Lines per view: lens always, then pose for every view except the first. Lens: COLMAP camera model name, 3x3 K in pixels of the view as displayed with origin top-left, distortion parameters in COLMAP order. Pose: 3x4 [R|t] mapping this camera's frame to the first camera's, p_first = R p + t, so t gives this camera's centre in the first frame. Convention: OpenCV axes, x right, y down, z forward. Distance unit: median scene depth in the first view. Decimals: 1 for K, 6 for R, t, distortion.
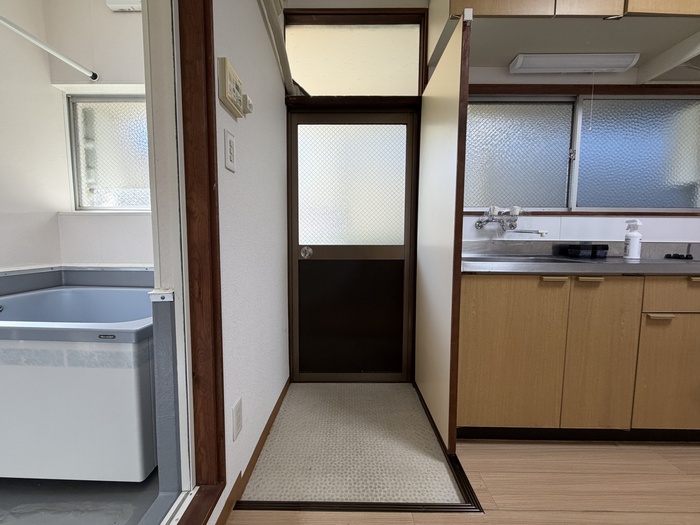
lens RADIAL K [[277.3, 0, 352.4], [0, 277.3, 253.7], [0, 0, 1]] dist [0.001471, -0.000545]
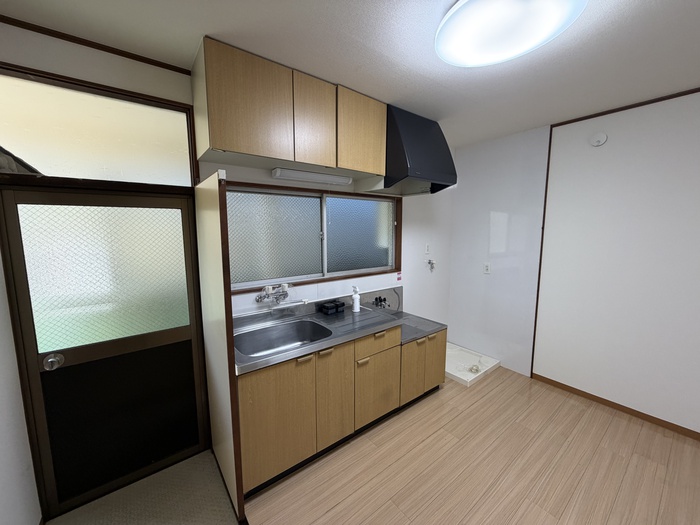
lens RADIAL K [[277.3, 0, 344.7], [0, 277.3, 262.5], [0, 0, 1]] dist [0.001471, -0.000545]
pose [[0.796554, -0.083415, 0.598785, 0.060517], [0.056280, 0.996366, 0.063932, -0.356222], [-0.601942, -0.017226, 0.798354, -0.183966]]
